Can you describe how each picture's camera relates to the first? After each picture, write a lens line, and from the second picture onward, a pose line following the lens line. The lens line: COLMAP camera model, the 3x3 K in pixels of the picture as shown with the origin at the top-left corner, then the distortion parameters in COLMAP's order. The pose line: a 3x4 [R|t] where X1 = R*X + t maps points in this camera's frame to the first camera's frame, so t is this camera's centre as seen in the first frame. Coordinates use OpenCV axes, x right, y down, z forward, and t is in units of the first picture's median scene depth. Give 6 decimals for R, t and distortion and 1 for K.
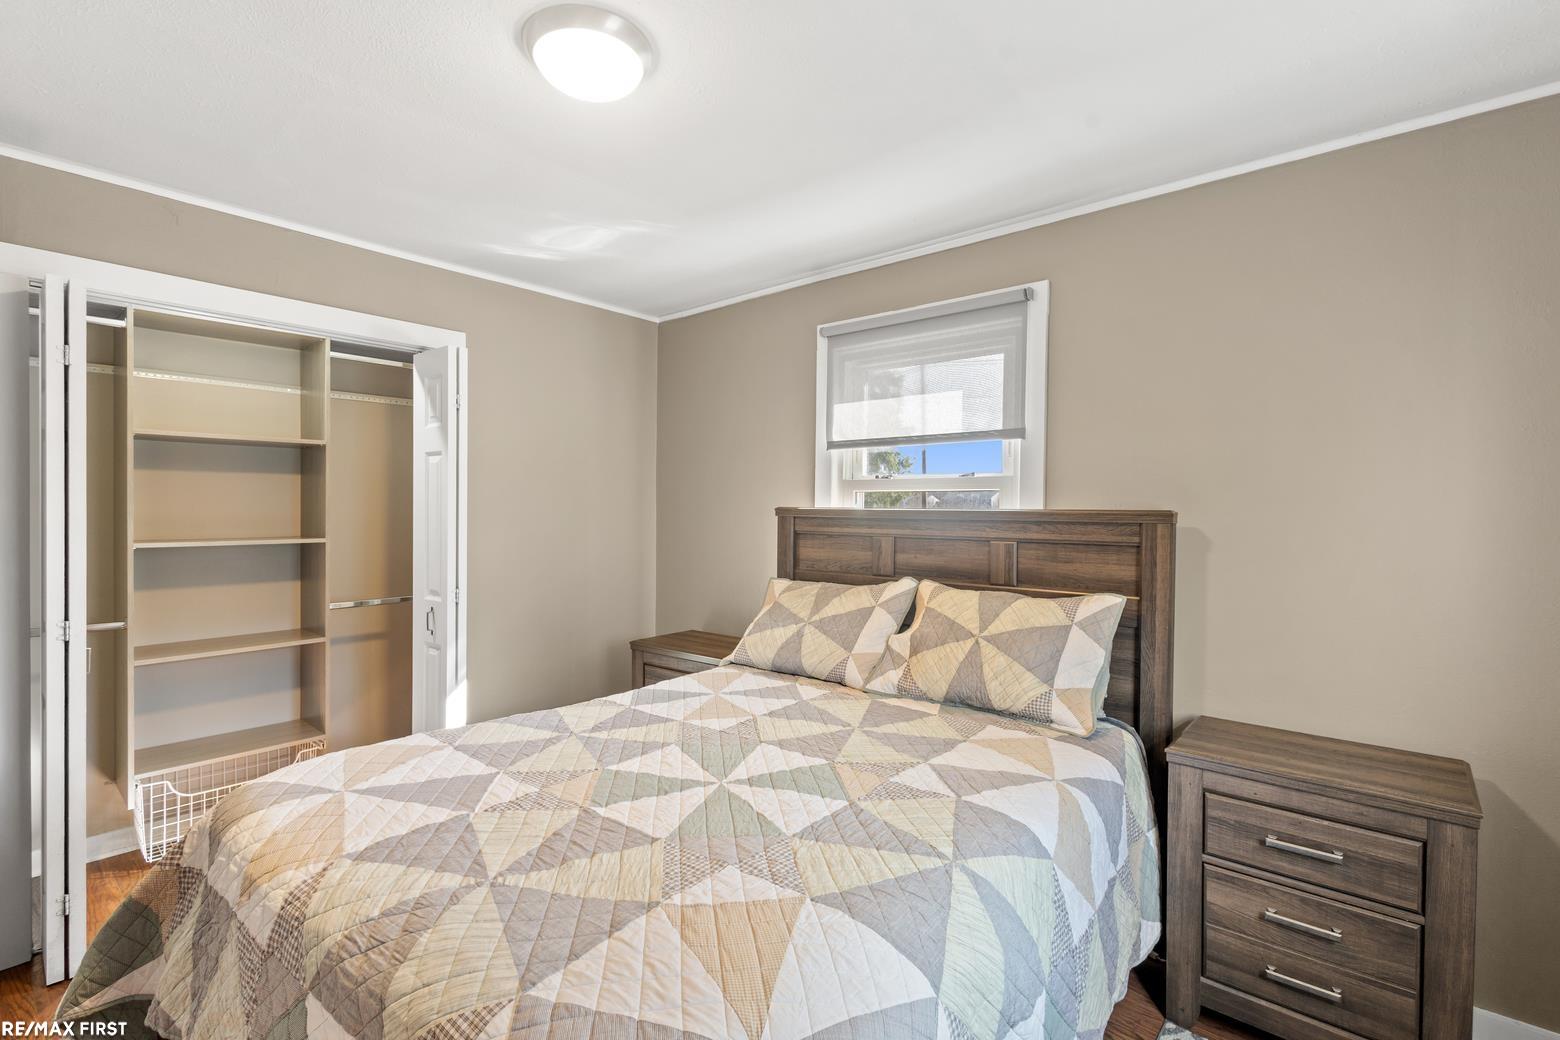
lens RADIAL K [[708.9, 0, 780.0], [0, 708.9, 520.0], [0, 0, 1]] dist [0.001547, -0.000178]
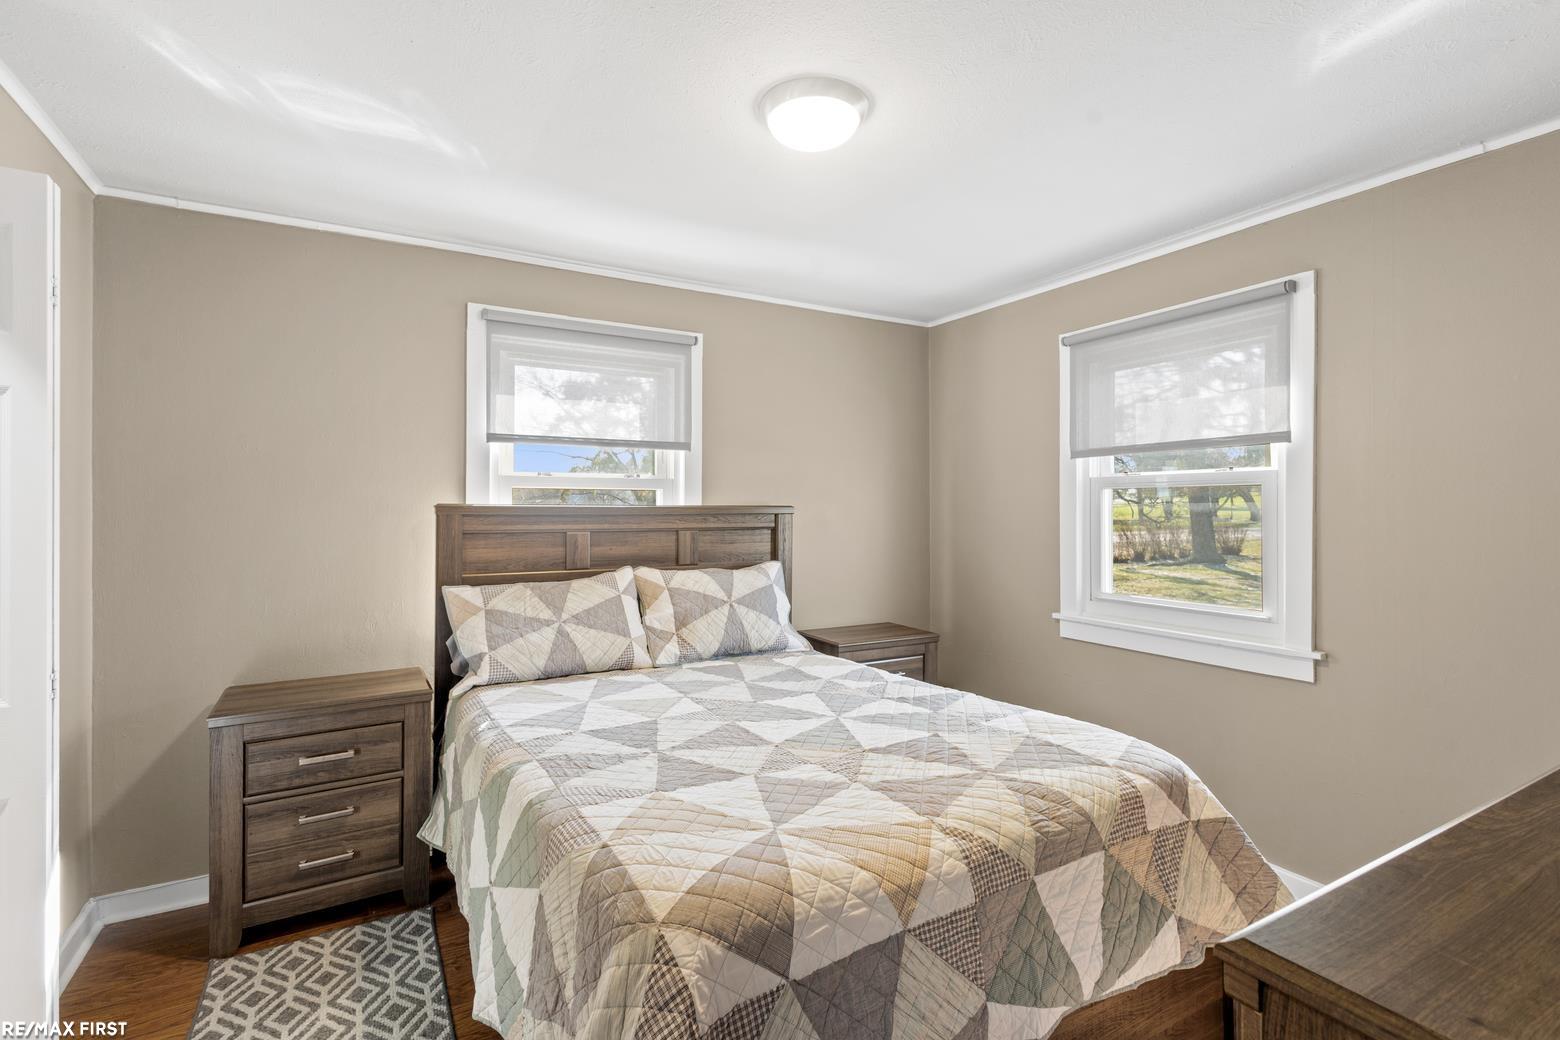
lens RADIAL K [[721.8, 0, 779.6], [0, 721.8, 513.1], [0, 0, 1]] dist [0.008329, -0.001073]
pose [[0.346339, -0.016836, 0.937958, -0.853412], [0.014595, 0.999815, 0.012557, -0.015247], [-0.937996, 0.009341, 0.346520, 0.397027]]
